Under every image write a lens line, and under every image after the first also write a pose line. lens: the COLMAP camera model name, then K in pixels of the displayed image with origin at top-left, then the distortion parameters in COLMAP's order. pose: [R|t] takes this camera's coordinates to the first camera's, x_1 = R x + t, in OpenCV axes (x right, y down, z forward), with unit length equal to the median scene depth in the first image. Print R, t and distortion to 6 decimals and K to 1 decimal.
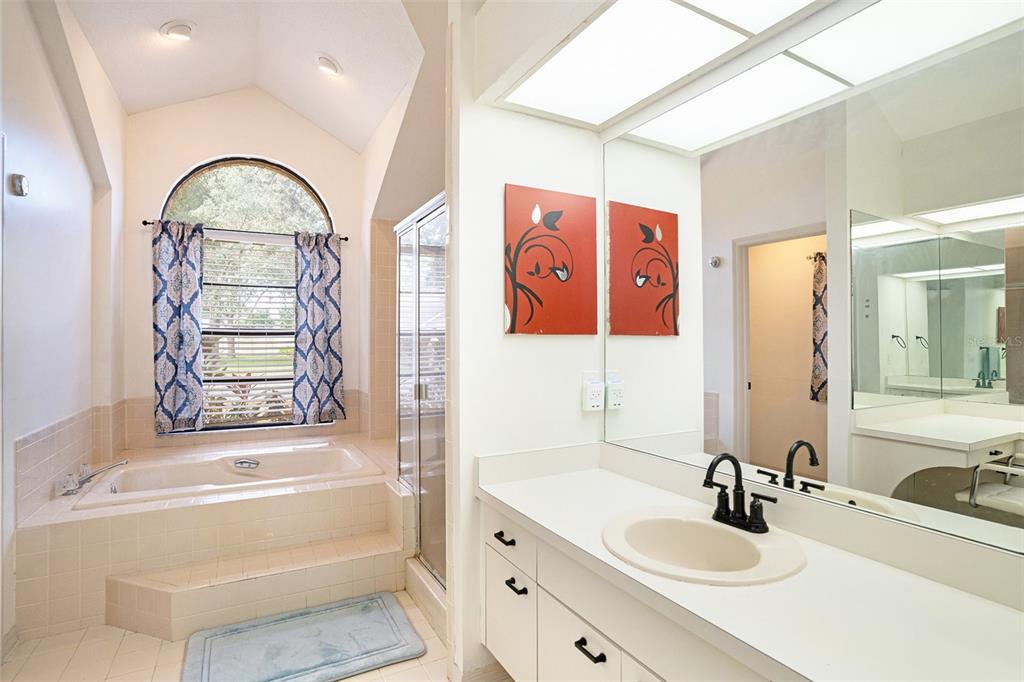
lens RADIAL K [[499.8, 0, 513.2], [0, 499.8, 337.3], [0, 0, 1]] dist [-0.038050, -0.000202]
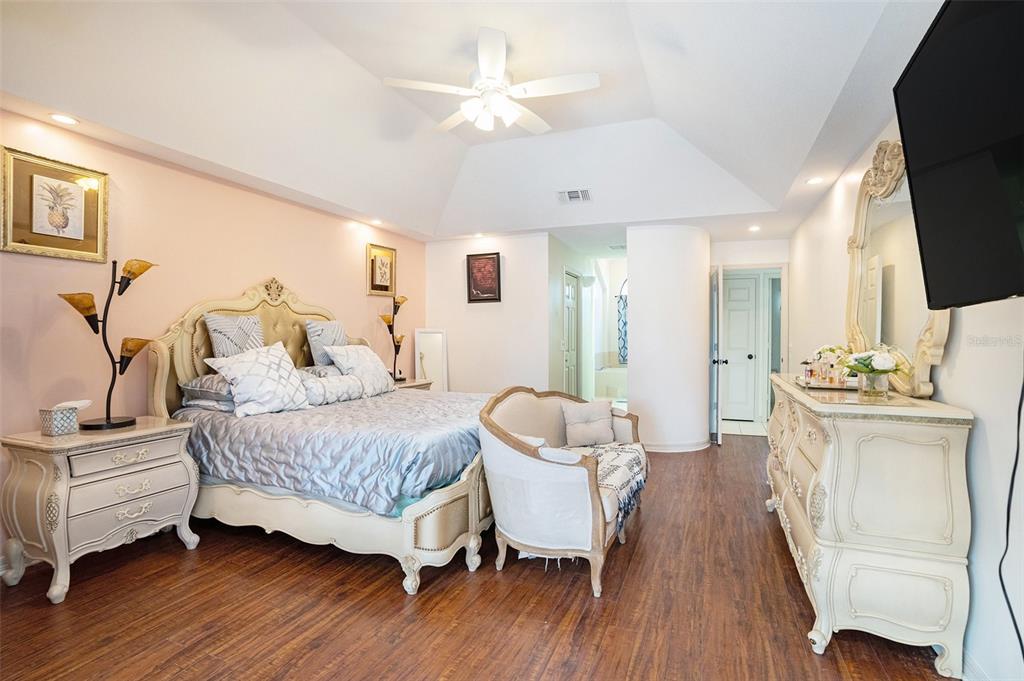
lens RADIAL K [[499.8, 0, 512.7], [0, 499.8, 341.0], [0, 0, 1]] dist [-0.038050, -0.000202]
pose [[0.637381, 0.000902, -0.770548, 1.331659], [0.007232, 0.999948, 0.007152, 0.027892], [0.770515, -0.010131, 0.637341, -1.602856]]
